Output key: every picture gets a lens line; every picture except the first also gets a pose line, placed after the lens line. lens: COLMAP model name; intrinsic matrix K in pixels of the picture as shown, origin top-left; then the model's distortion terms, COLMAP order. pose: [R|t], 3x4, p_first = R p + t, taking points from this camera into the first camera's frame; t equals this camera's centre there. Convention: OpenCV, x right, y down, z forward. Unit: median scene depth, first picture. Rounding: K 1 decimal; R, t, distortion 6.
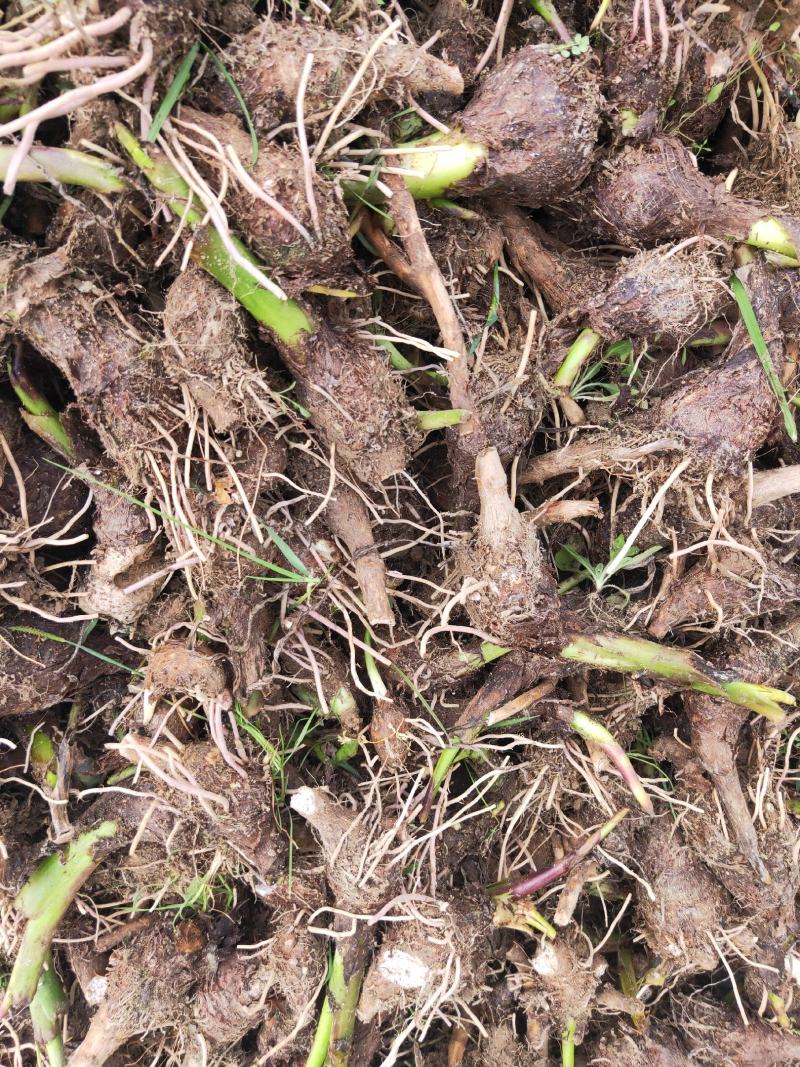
lens RADIAL K [[817.4, 0, 400.0], [0, 817.4, 533.5], [0, 0, 1]] dist [-0.002961, 0.000771]
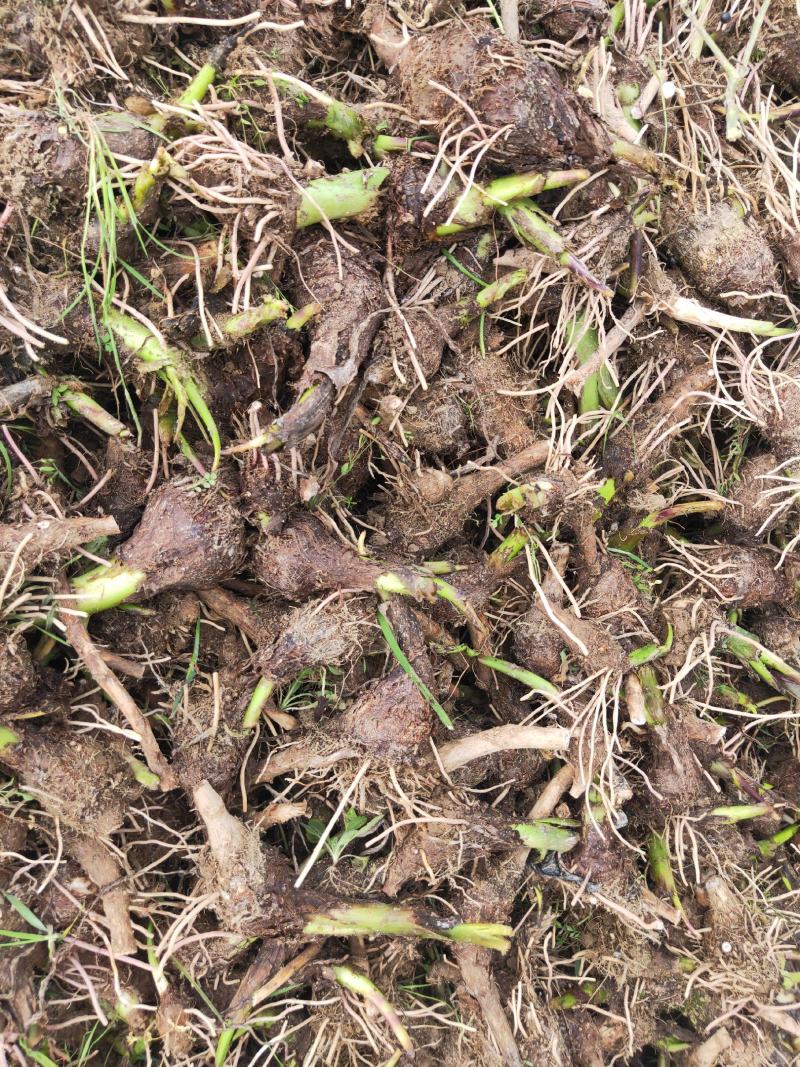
lens RADIAL K [[804.1, 0, 400.0], [0, 804.1, 533.5], [0, 0, 1]] dist [0.006630, -0.004833]
pose [[0.985802, -0.148651, 0.078089, 0.348494], [0.157618, 0.979541, -0.125126, -0.261143], [-0.057891, 0.135658, 0.989063, -0.239616]]
